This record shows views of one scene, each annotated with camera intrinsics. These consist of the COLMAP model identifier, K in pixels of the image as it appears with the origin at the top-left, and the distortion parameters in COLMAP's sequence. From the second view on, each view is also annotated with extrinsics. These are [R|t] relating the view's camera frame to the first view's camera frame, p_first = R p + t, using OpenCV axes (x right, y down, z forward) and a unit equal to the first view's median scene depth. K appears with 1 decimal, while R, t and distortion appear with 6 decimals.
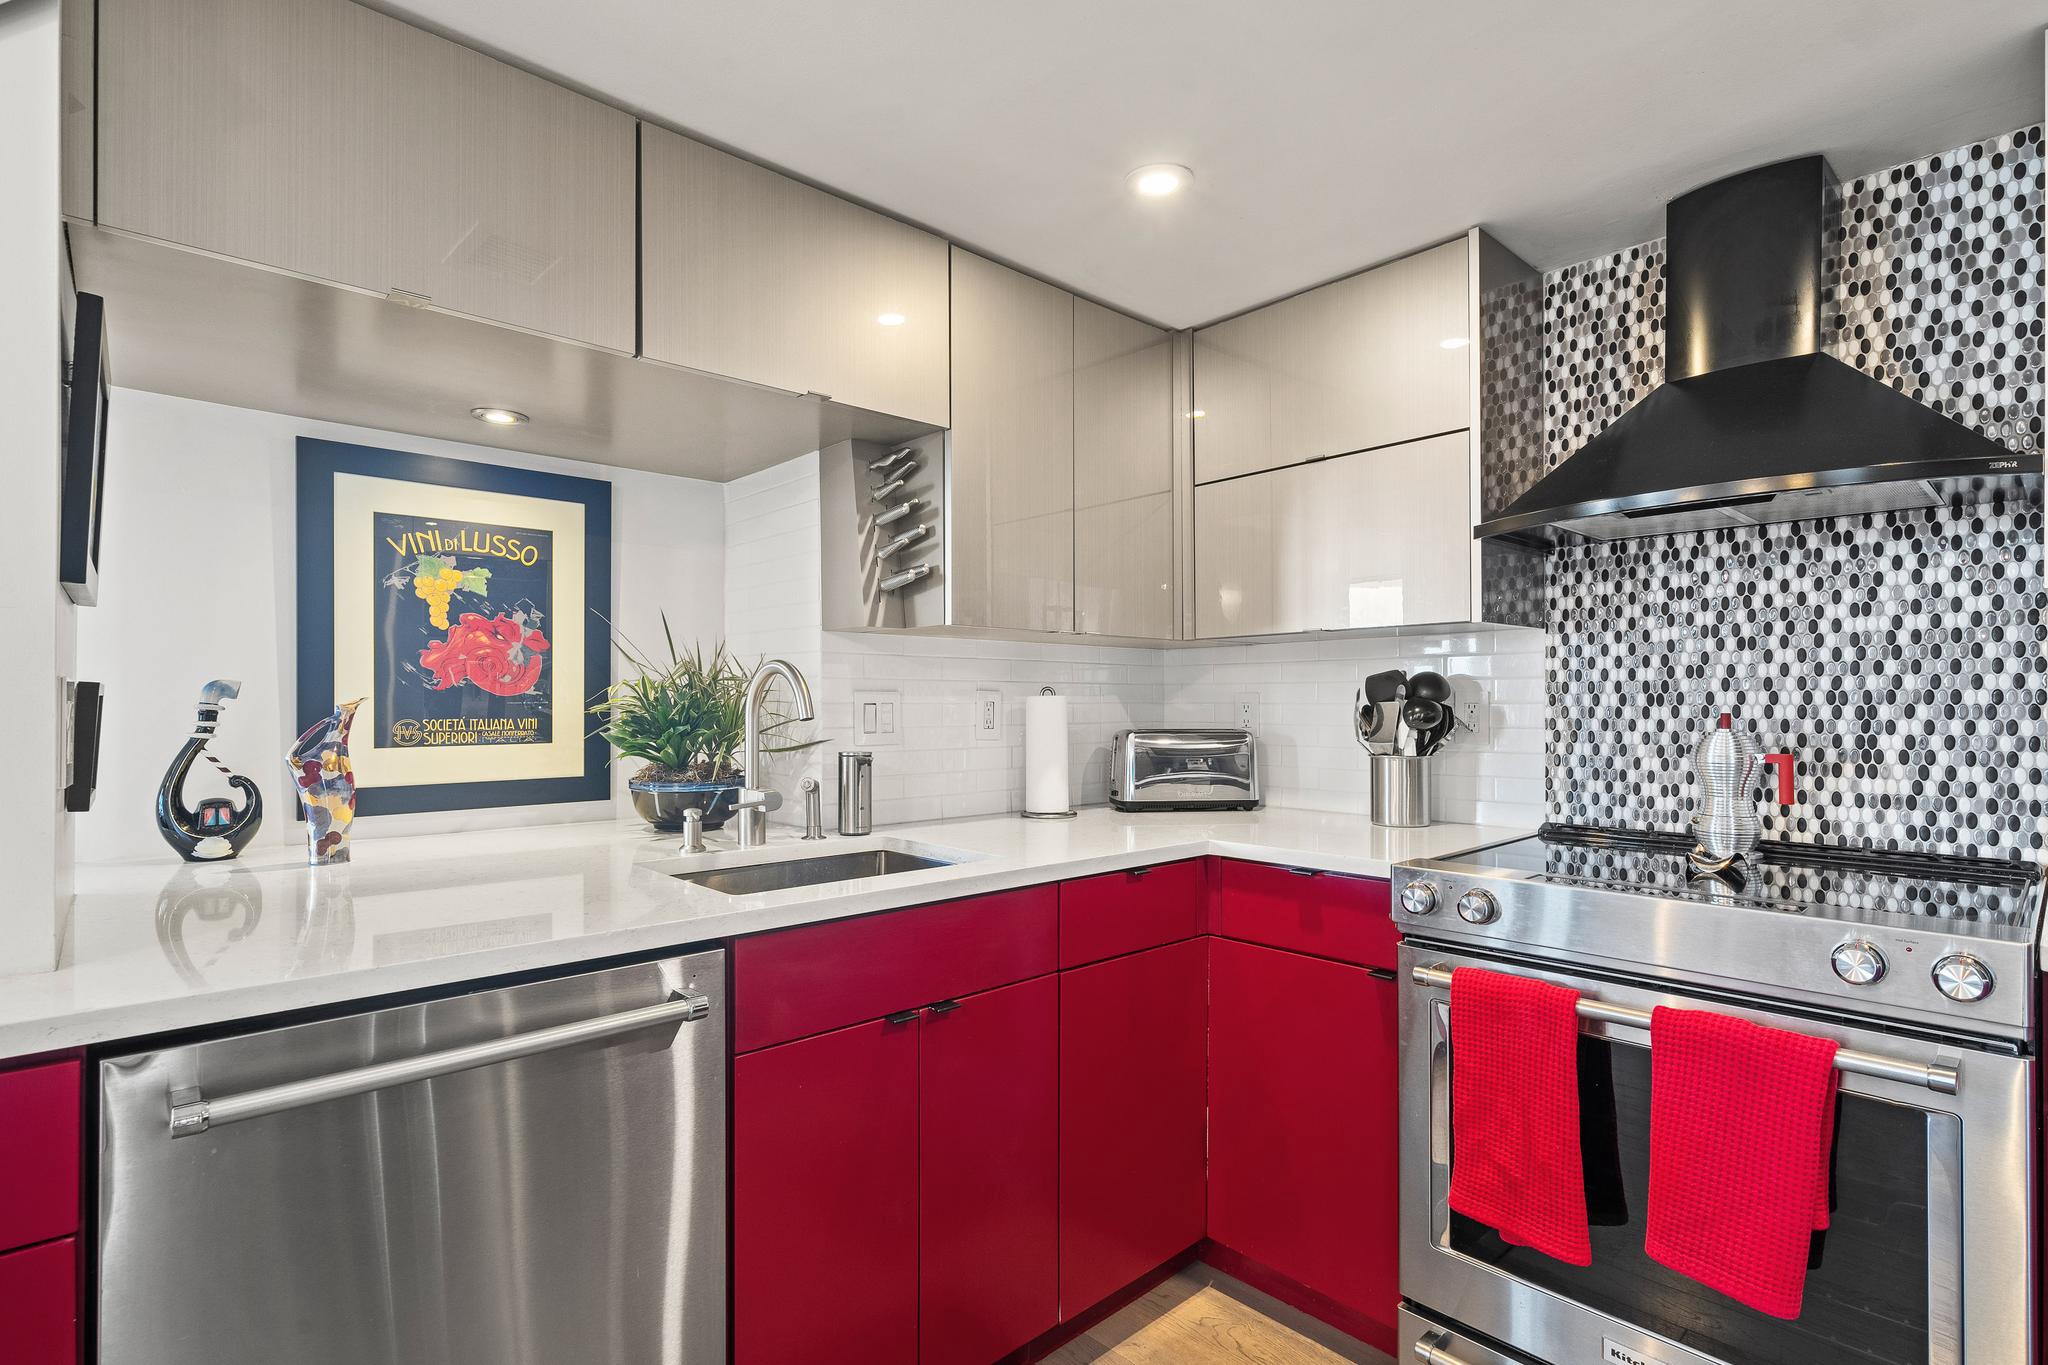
lens RADIAL K [[977.0, 0, 1027.3], [0, 977.0, 696.5], [0, 0, 1]] dist [-0.000039, -0.000513]
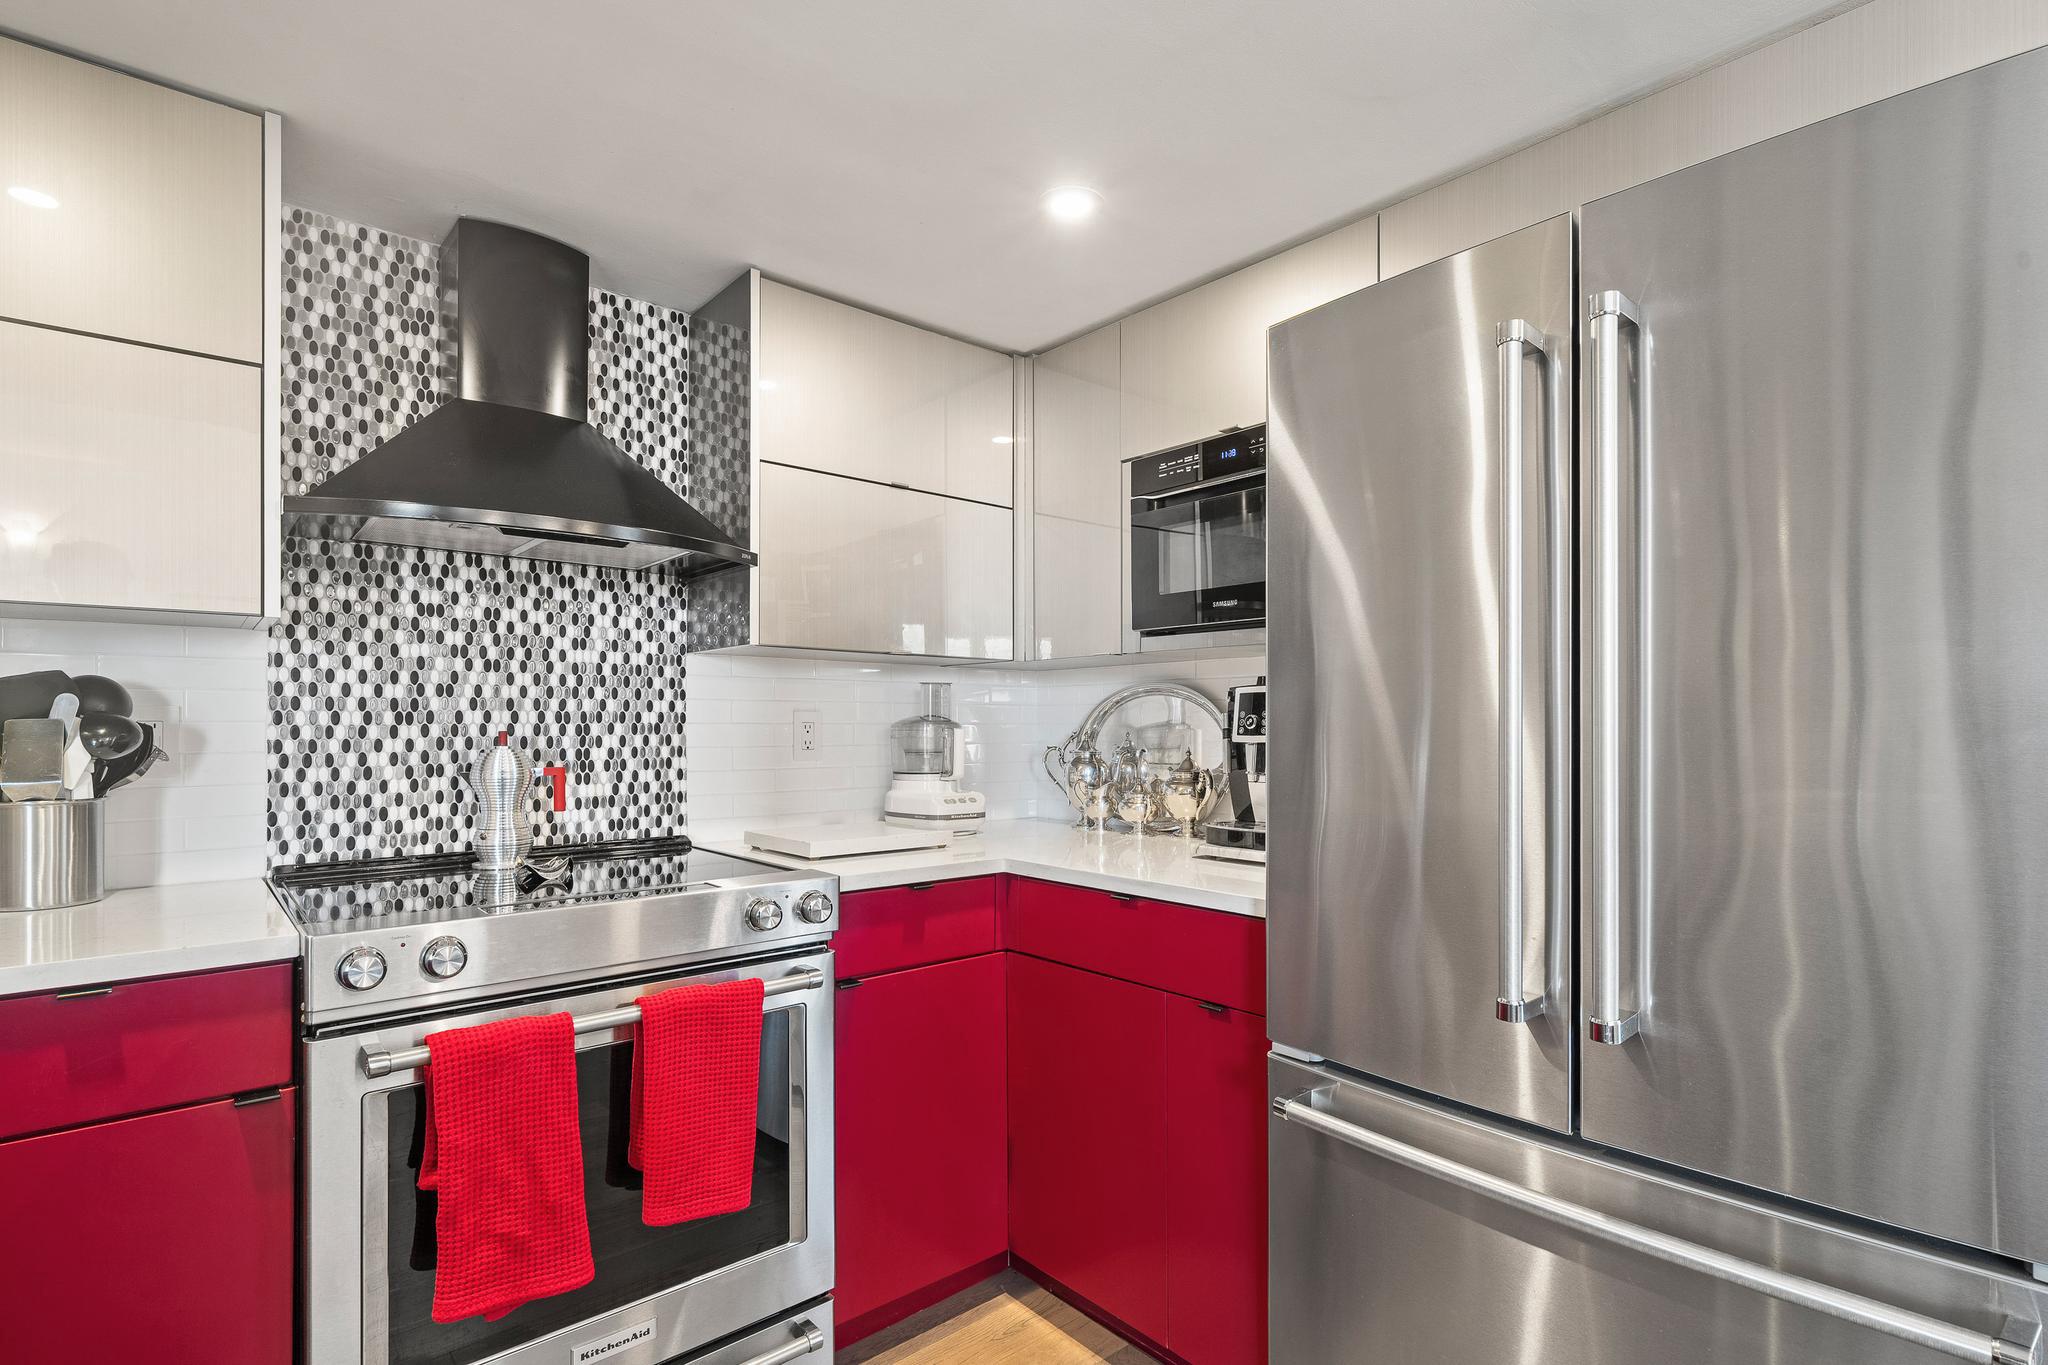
lens RADIAL K [[977.0, 0, 1058.4], [0, 977.0, 714.5], [0, 0, 1]] dist [-0.000039, -0.000513]
pose [[0.031405, 0.011490, 0.999441, -0.302887], [-0.005776, 0.999919, -0.011314, 0.007183], [-0.999490, -0.005418, 0.031469, 0.349662]]
